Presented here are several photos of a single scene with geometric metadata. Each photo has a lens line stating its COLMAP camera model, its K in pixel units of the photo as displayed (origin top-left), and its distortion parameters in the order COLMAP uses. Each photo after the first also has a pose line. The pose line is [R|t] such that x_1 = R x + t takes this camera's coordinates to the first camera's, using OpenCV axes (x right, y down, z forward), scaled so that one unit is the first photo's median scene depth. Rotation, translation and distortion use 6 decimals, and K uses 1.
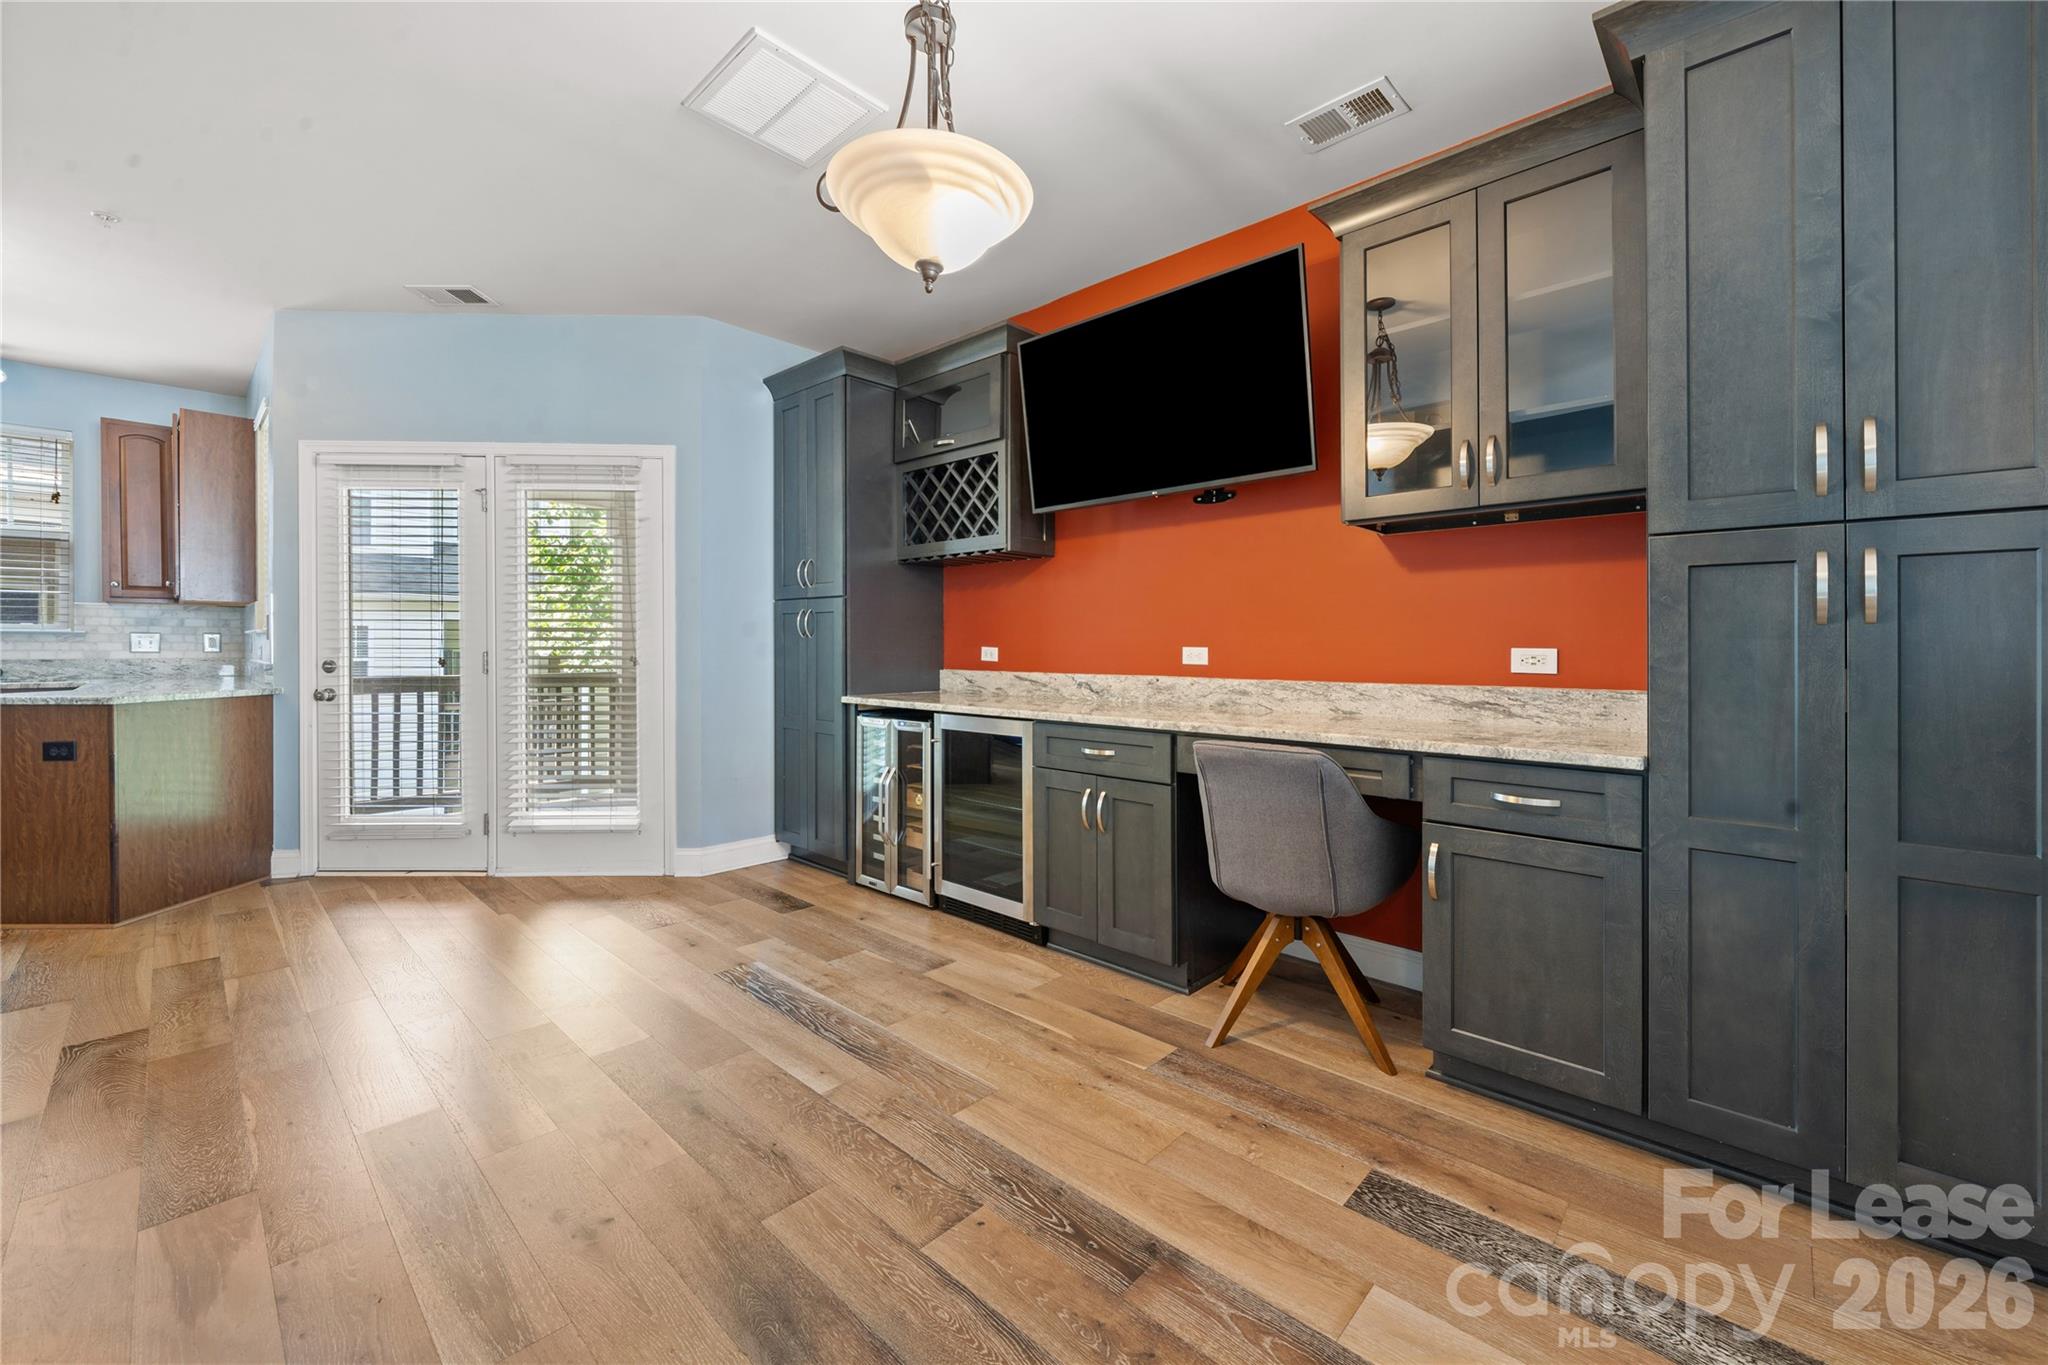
lens RADIAL K [[800.1, 0, 1026.8], [0, 800.1, 648.8], [0, 0, 1]] dist [-0.000367, 0.000095]
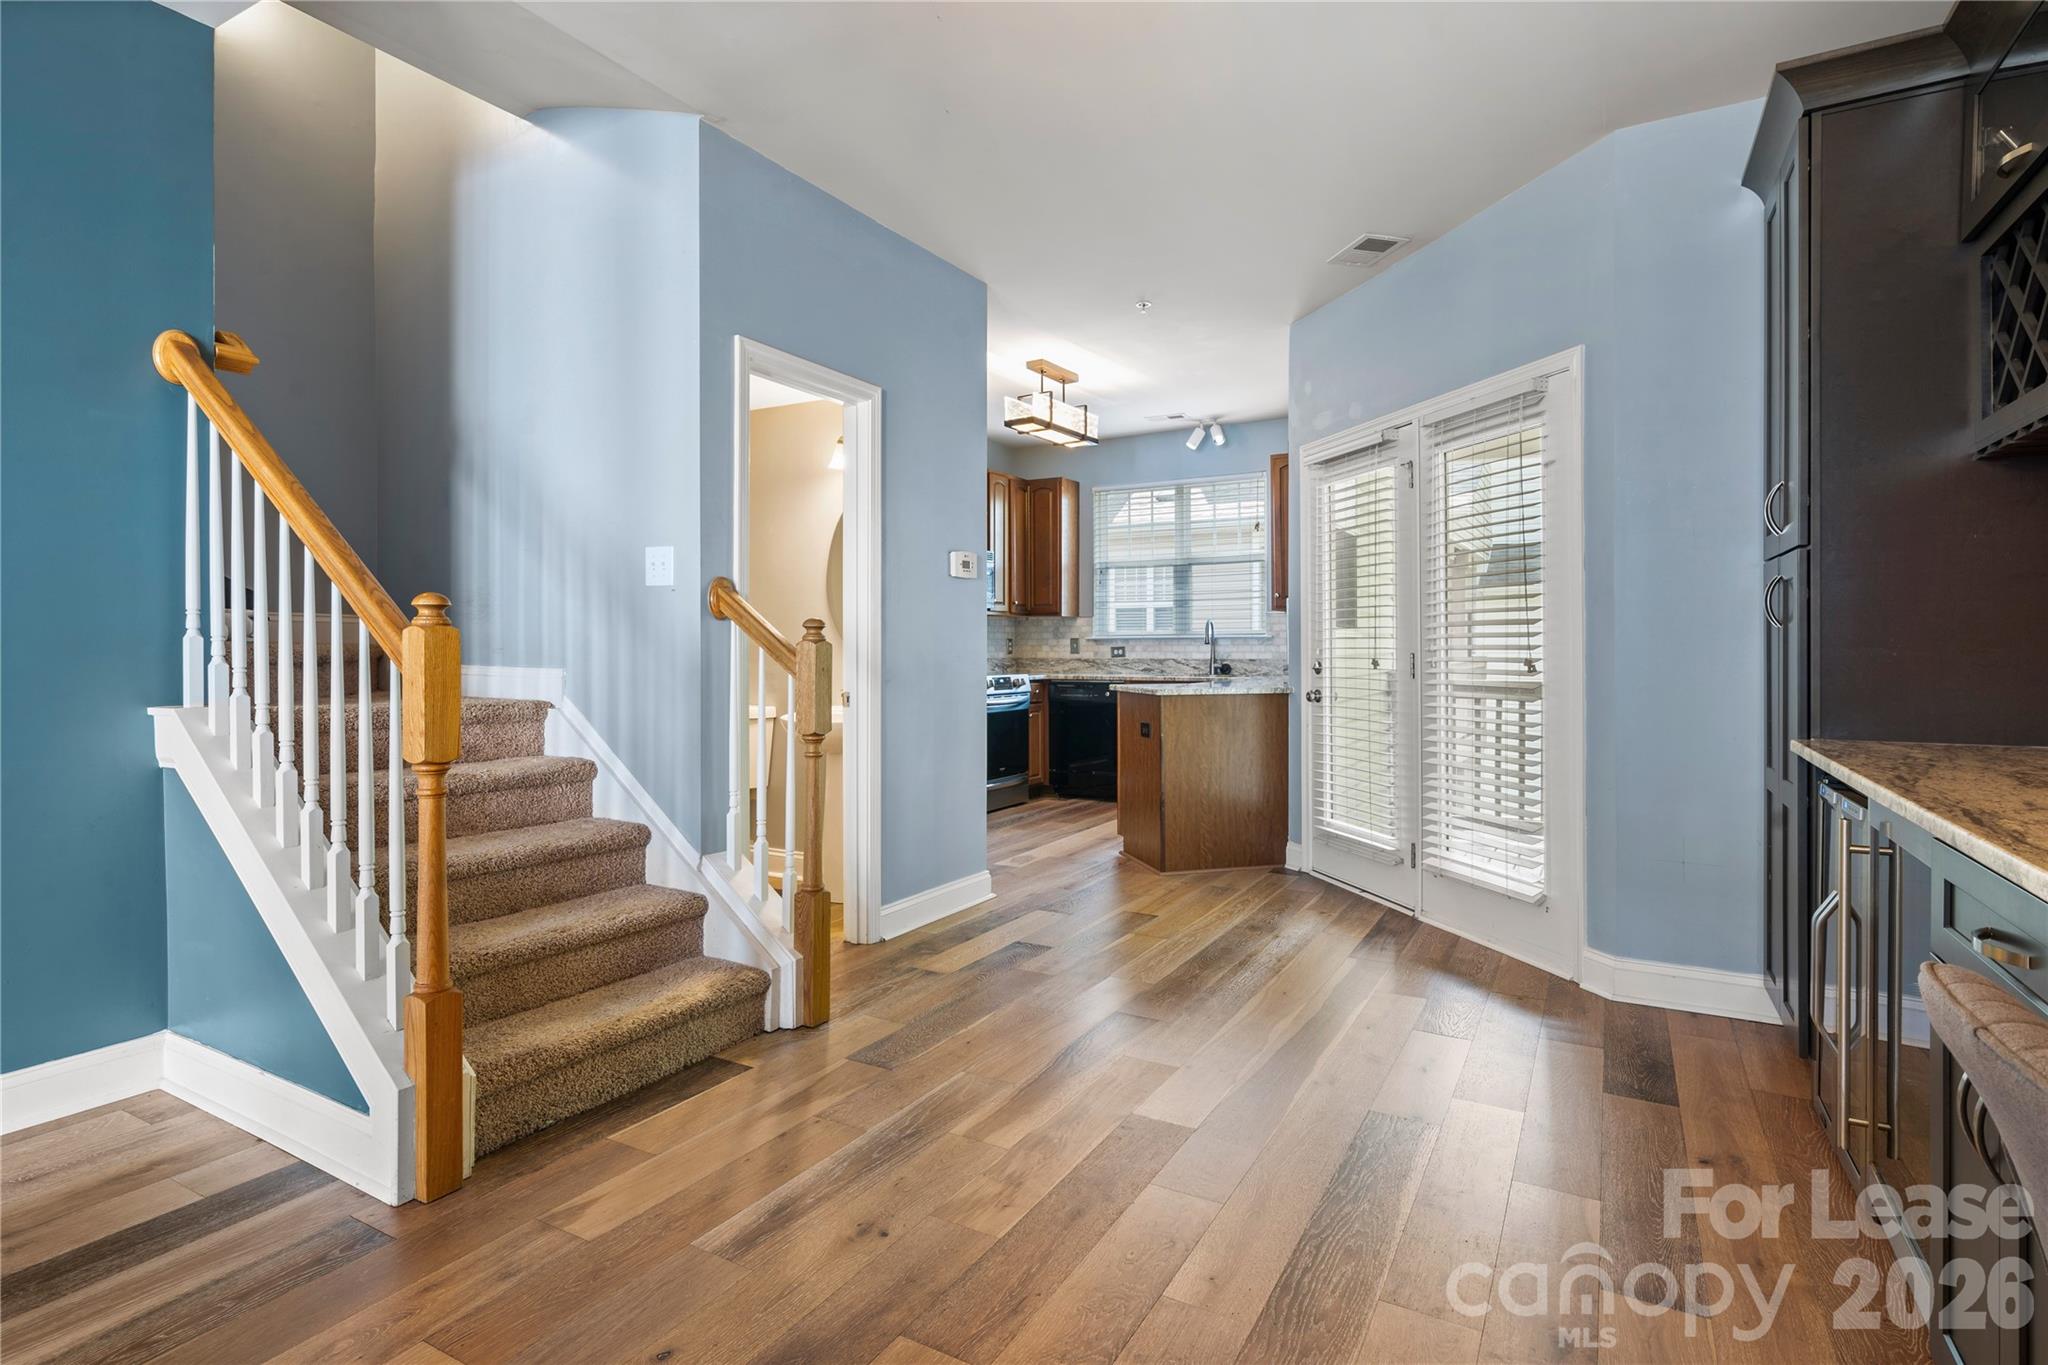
lens RADIAL K [[1027.3, 0, 1018.0], [0, 1027.3, 651.7], [0, 0, 1]] dist [-0.000054, 0.000067]
pose [[0.234296, -0.000988, -0.972165, 0.284131], [0.000201, 1.000000, -0.000968, 0.003906], [0.972165, 0.000032, 0.234296, 0.338313]]
